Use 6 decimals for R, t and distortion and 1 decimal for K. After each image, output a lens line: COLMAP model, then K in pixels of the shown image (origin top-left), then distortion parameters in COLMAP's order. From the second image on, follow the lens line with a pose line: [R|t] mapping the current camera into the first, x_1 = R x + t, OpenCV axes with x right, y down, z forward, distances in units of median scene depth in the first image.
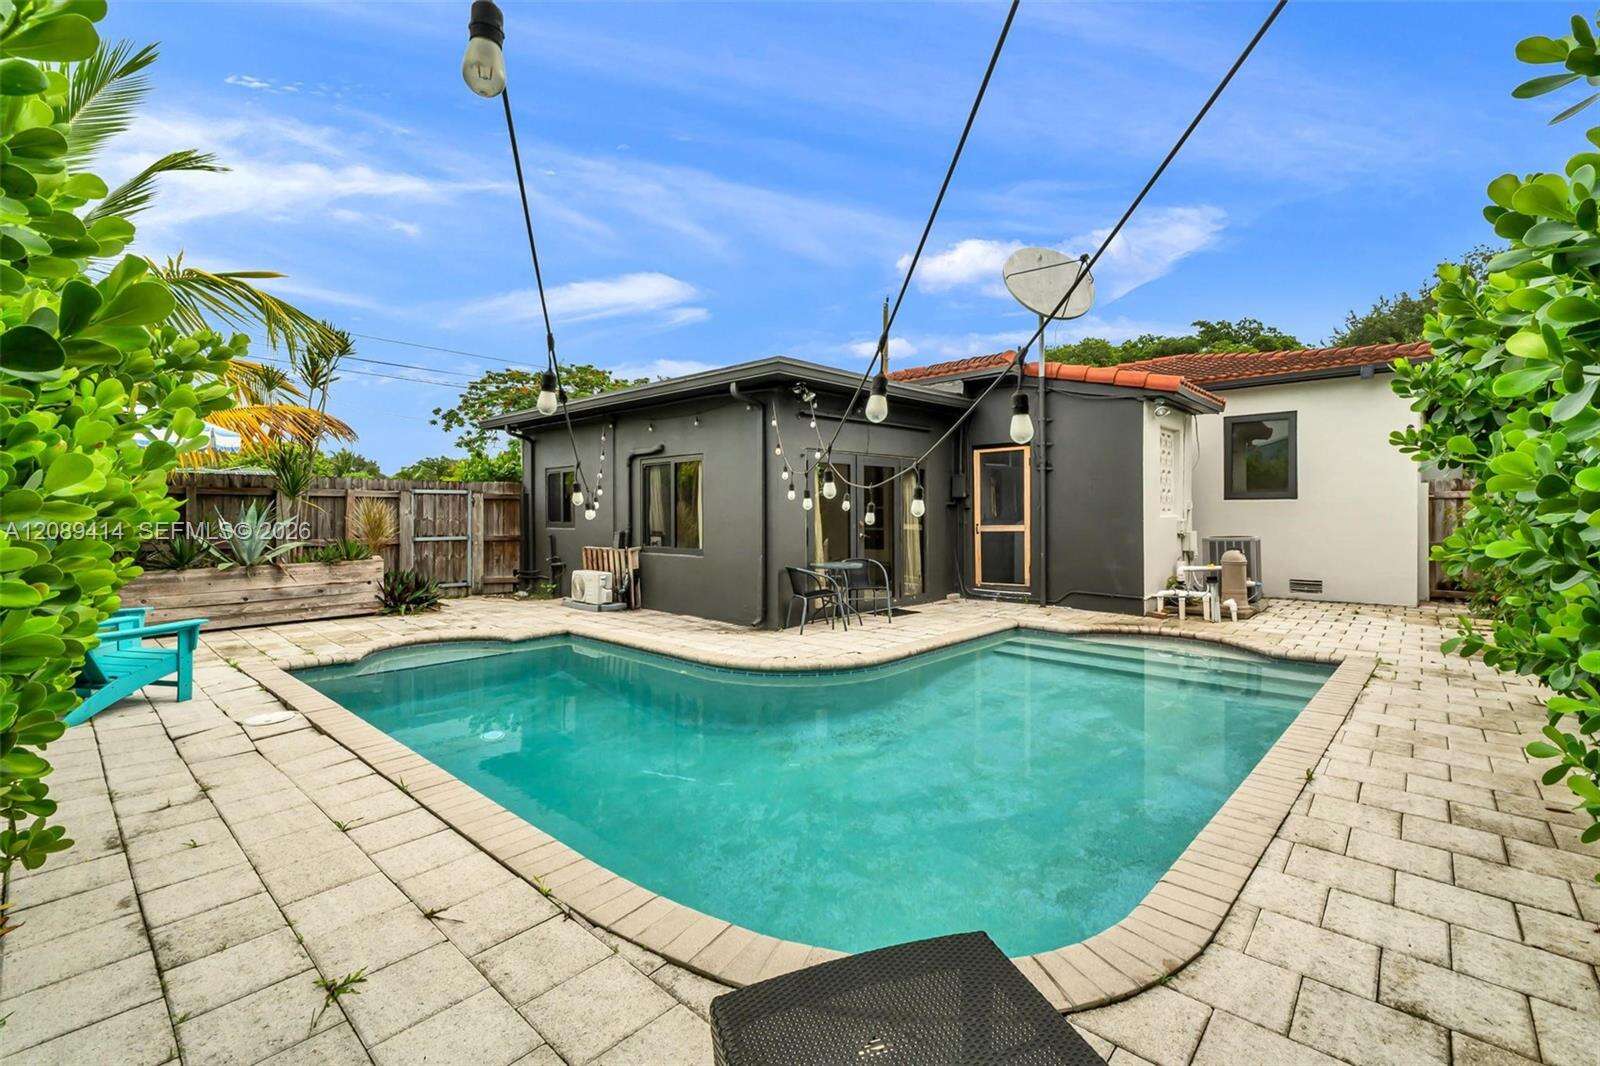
lens RADIAL K [[674.9, 0, 801.9], [0, 674.9, 524.8], [0, 0, 1]] dist [-0.000693, -0.000896]
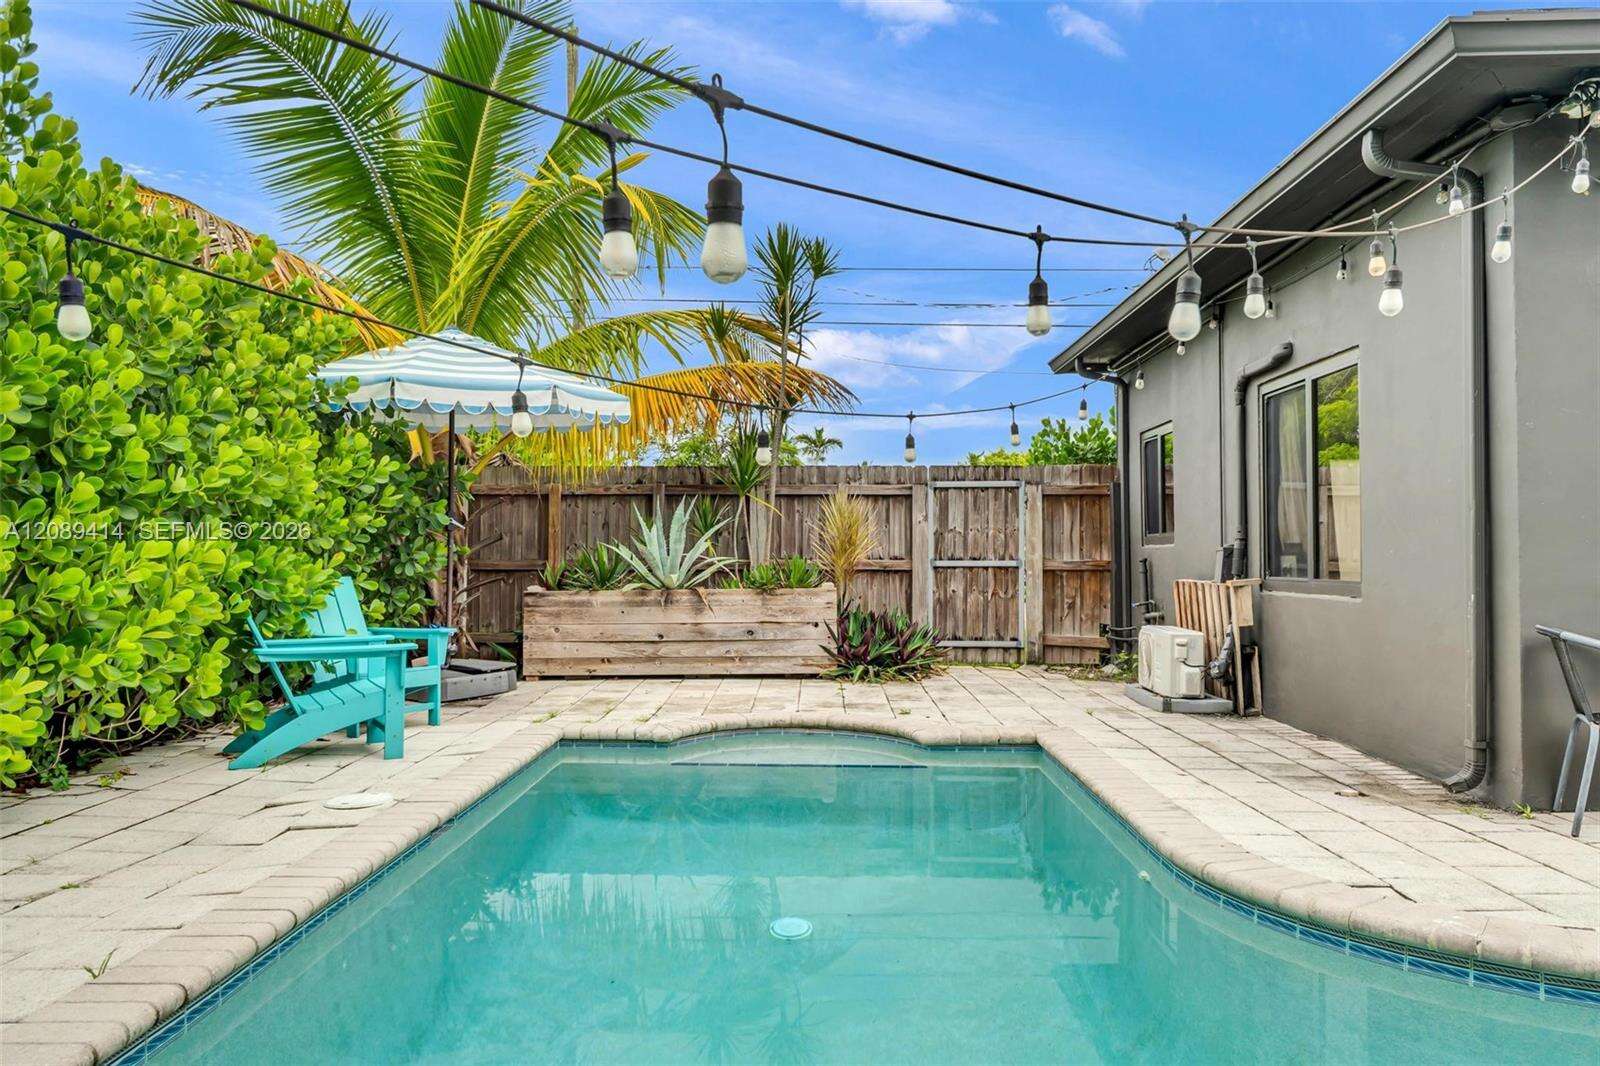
lens RADIAL K [[1135.0, 0, 800.9], [0, 1135.0, 529.7], [0, 0, 1]] dist [0.013705, 0.003894]
pose [[0.660340, -0.013804, -0.750840, 0.129302], [-0.013868, 0.999436, -0.030571, 0.027306], [0.750839, 0.030600, 0.659776, 0.268049]]
